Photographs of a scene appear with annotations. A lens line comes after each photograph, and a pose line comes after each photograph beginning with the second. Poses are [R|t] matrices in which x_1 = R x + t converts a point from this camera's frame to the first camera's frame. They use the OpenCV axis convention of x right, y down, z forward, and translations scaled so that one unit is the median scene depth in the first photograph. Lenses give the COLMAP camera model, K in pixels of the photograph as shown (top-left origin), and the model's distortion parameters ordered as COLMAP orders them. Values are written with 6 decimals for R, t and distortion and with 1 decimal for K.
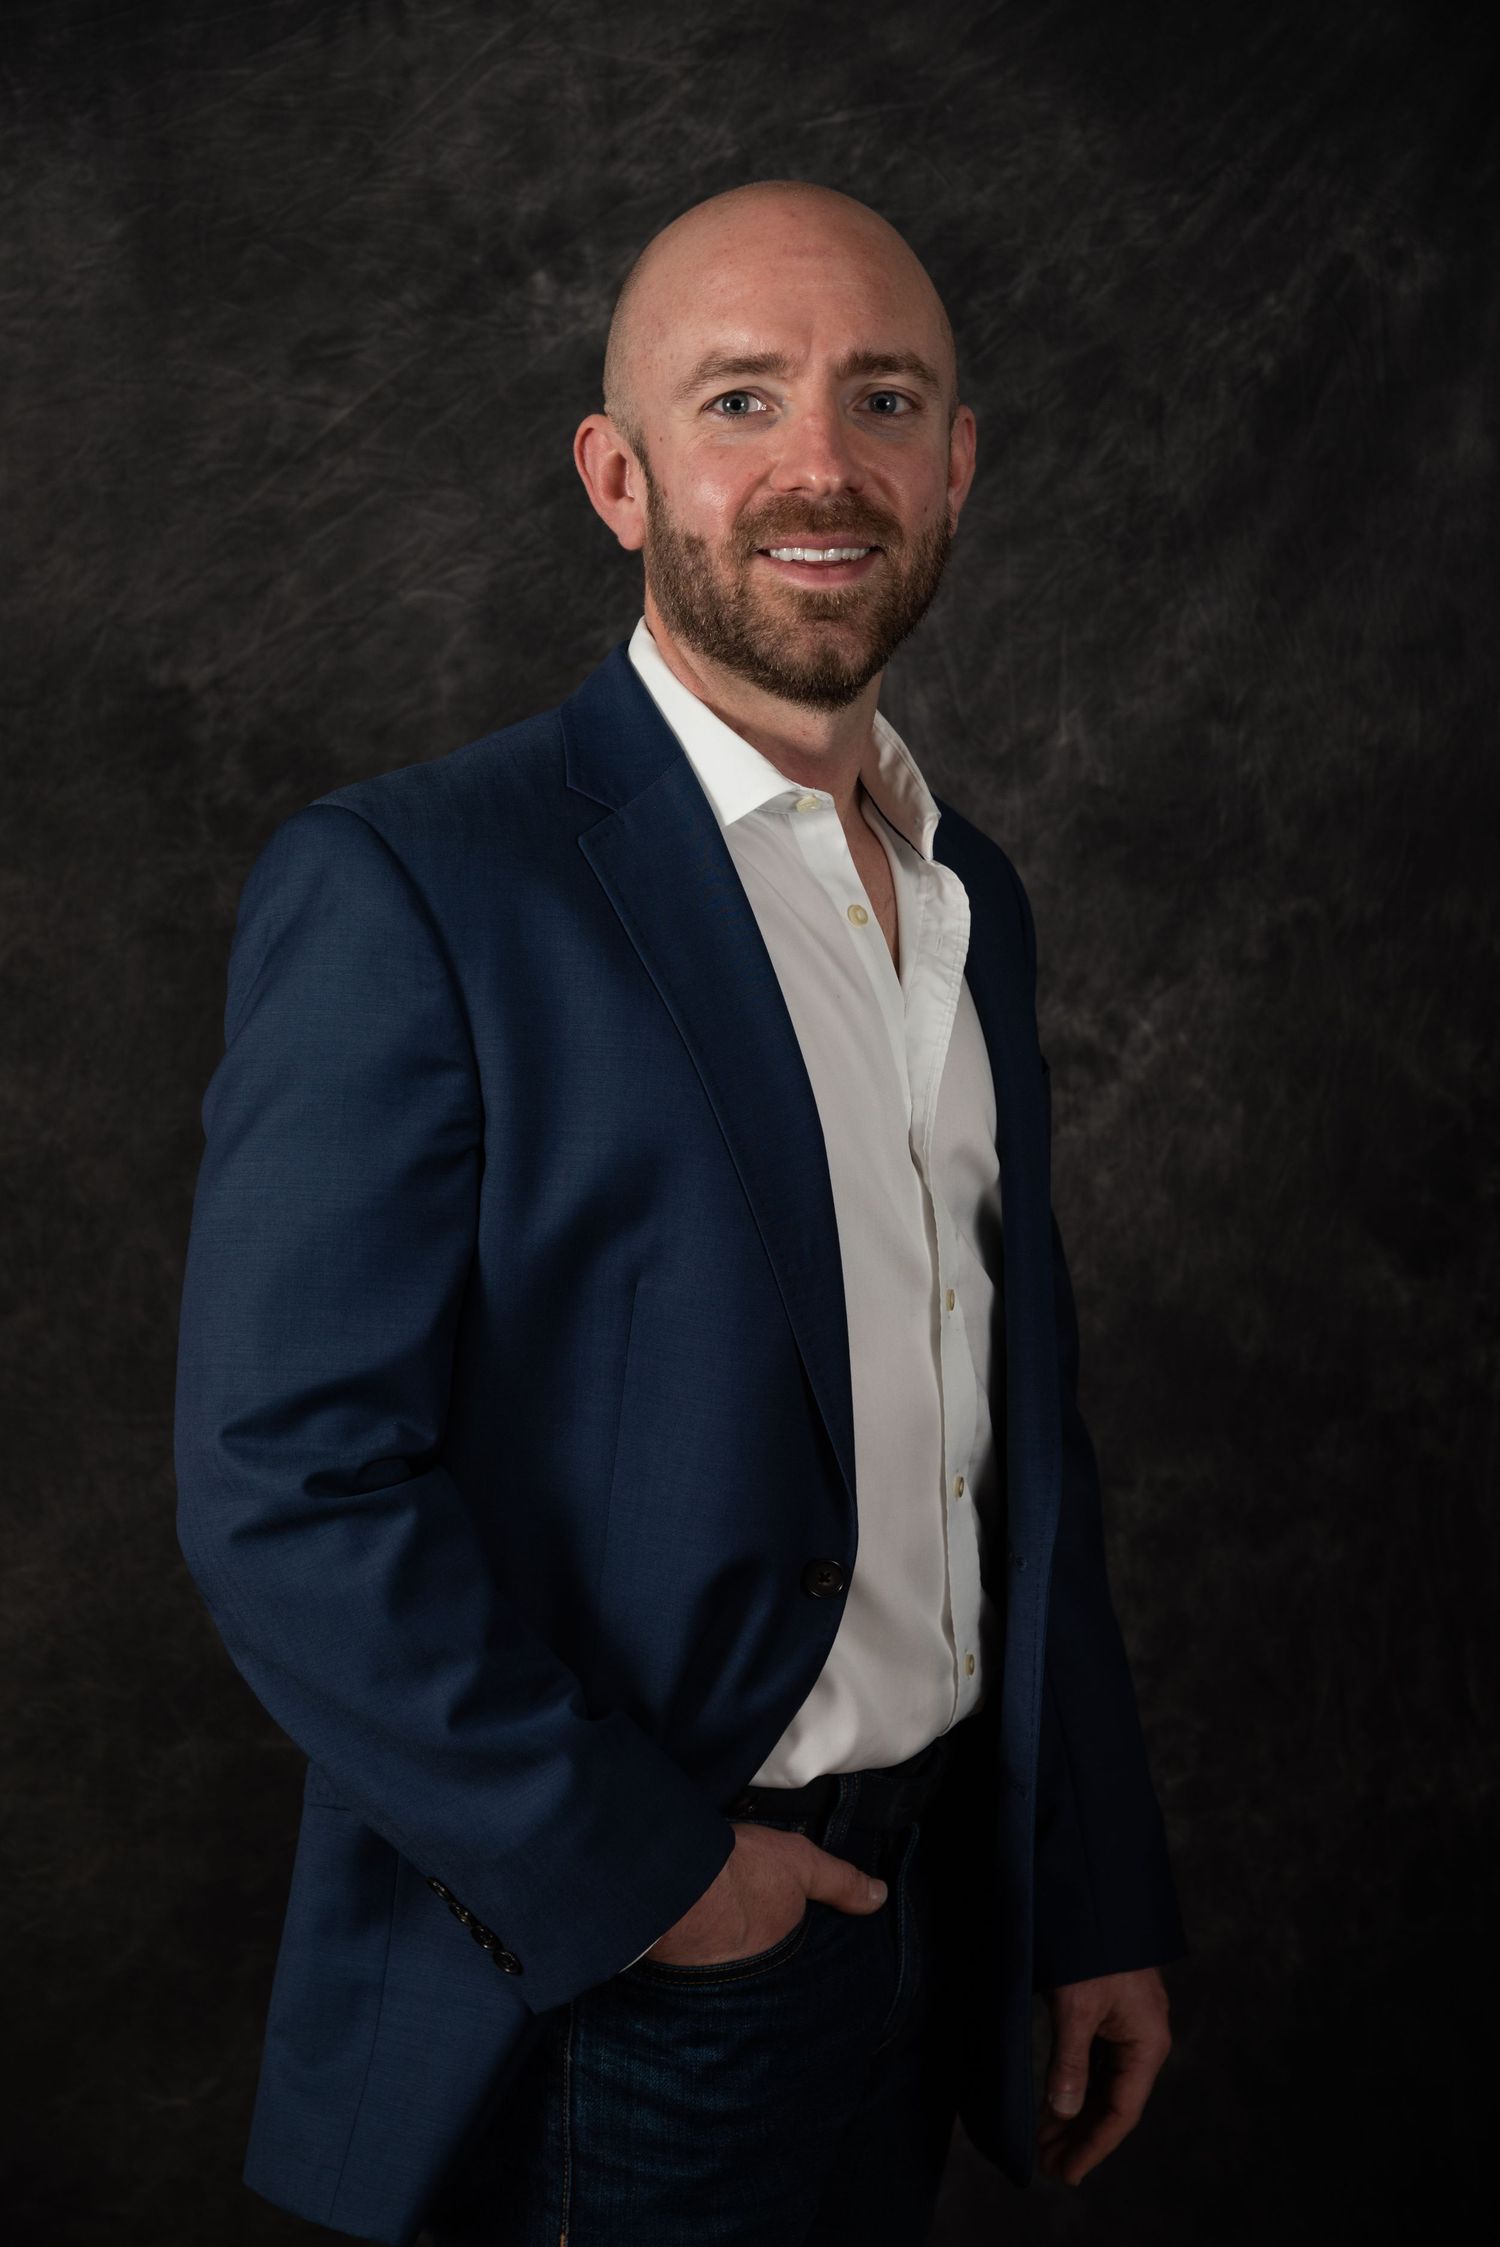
lens RADIAL K [[4430.6, 0, 732.3], [0, 4430.6, 1104.5], [0, 0, 1]] dist [-0.030478, 0.000000]
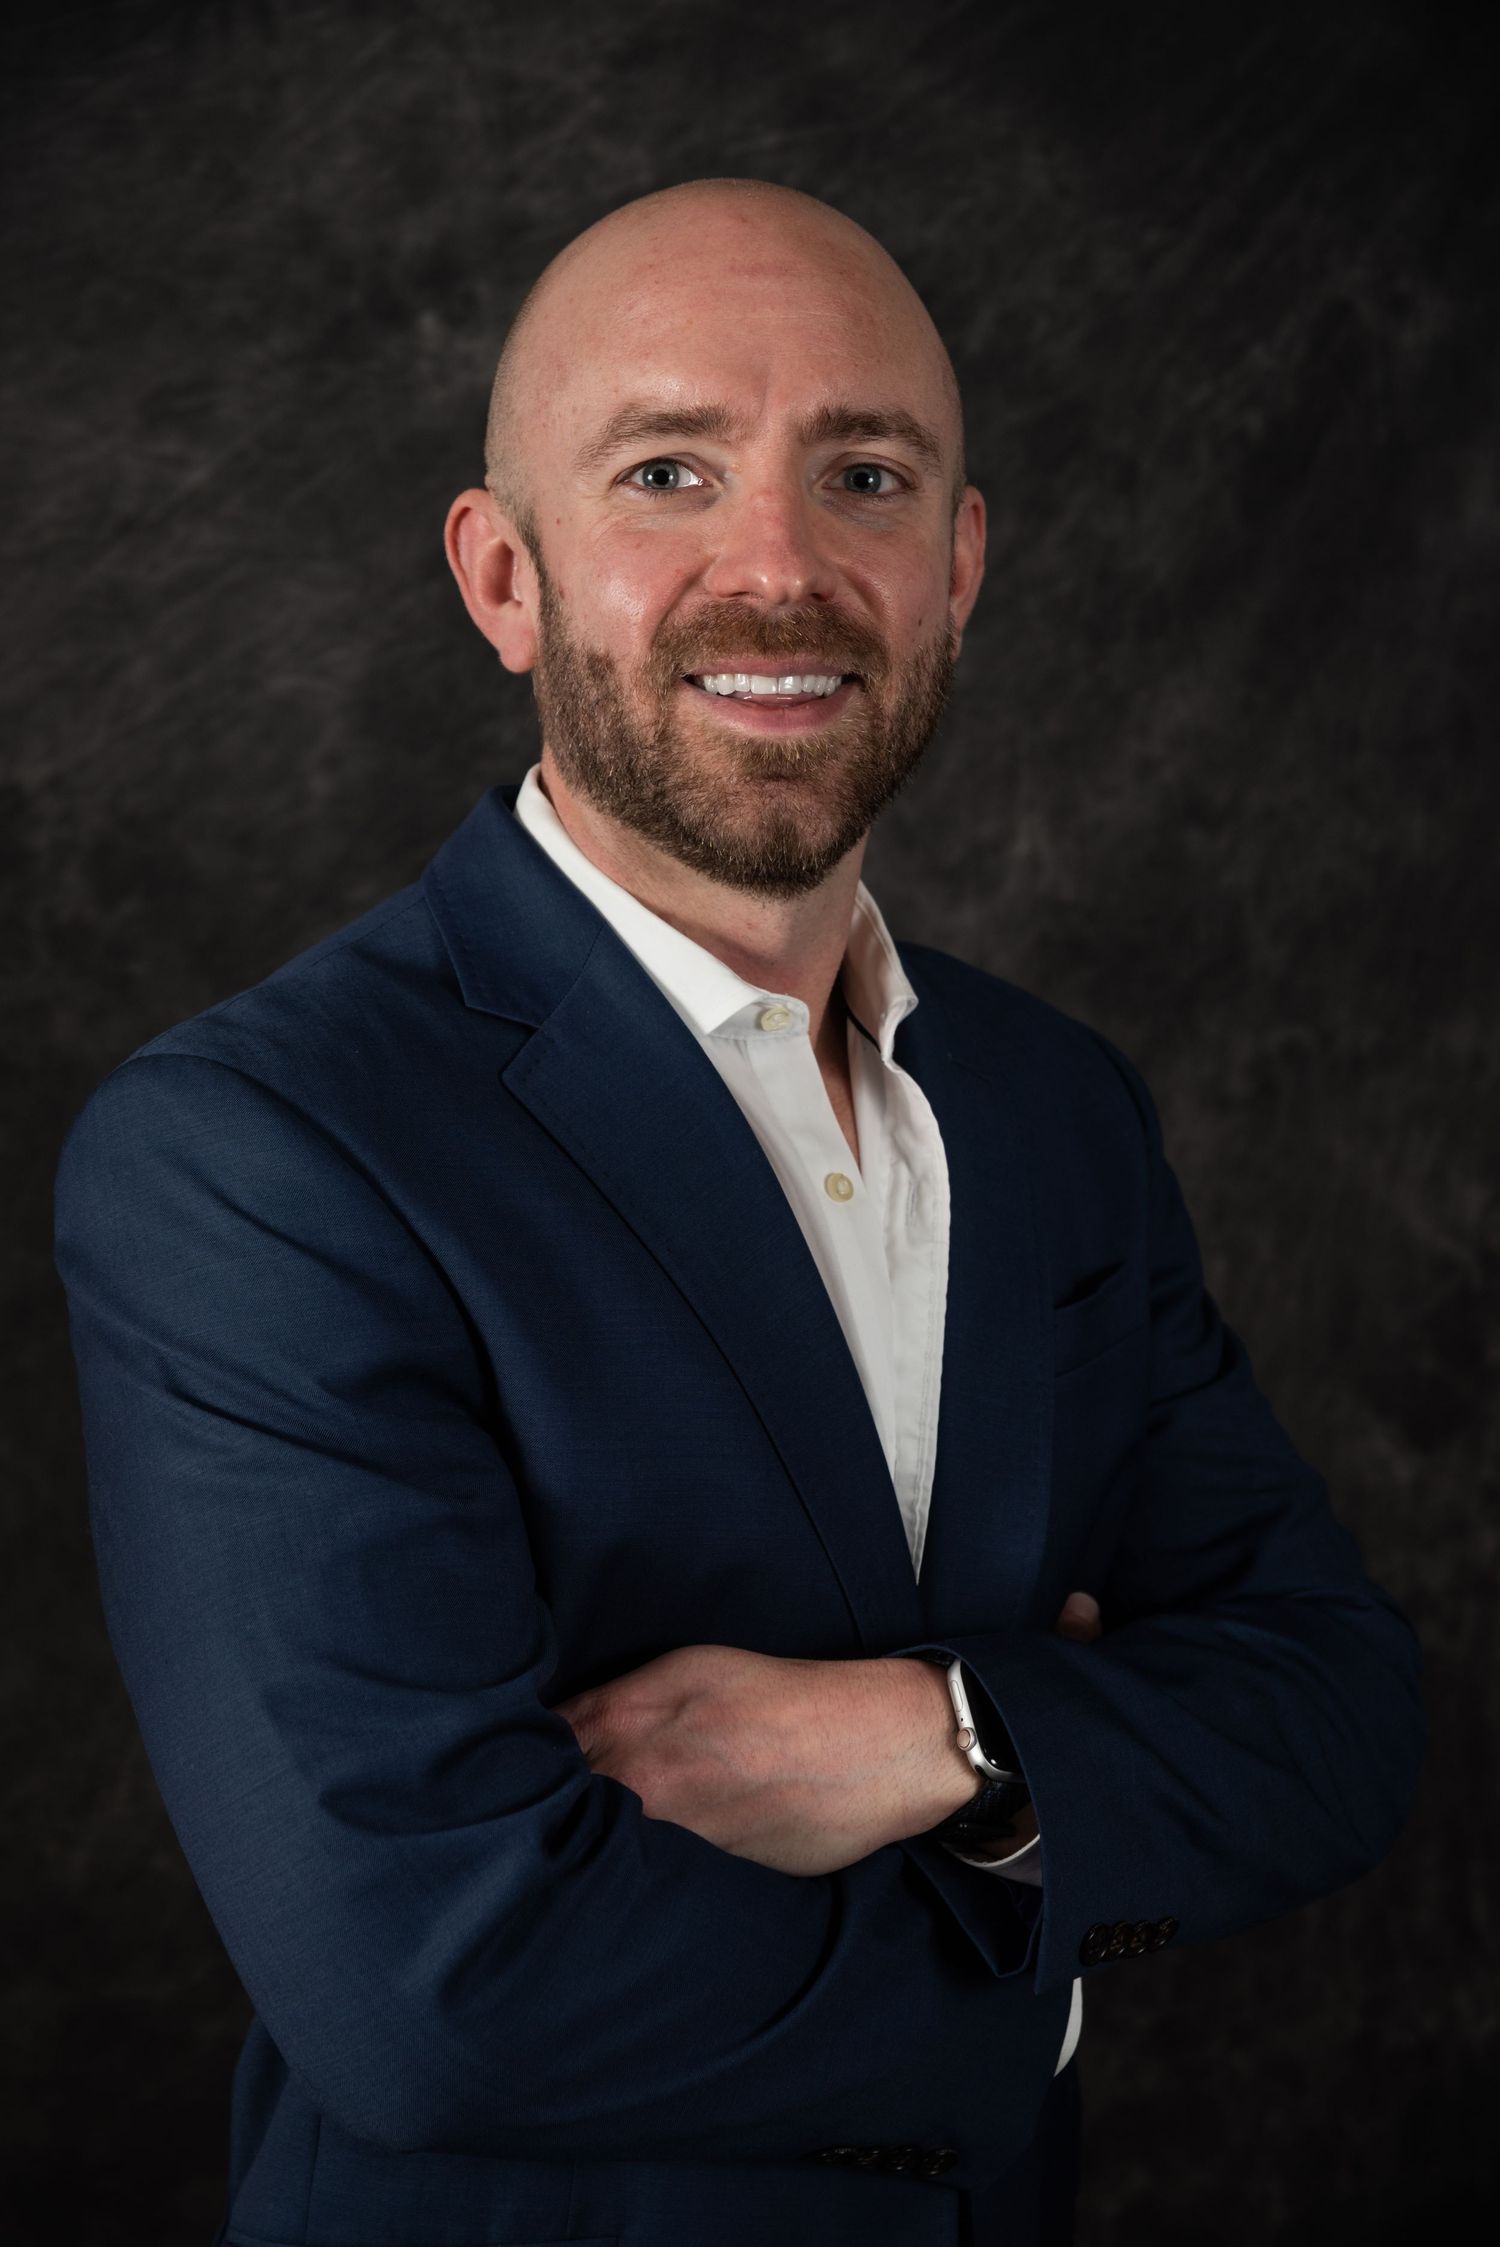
lens RADIAL K [[4430.6, 0, 738.4], [0, 4430.6, 1048.9], [0, 0, 1]] dist [-0.030478, 0.000000]
pose [[0.999753, 0.001648, 0.022150, -0.001326], [-0.001114, 0.999709, -0.024094, -0.022797], [-0.022183, 0.024063, 0.999464, 0.132712]]
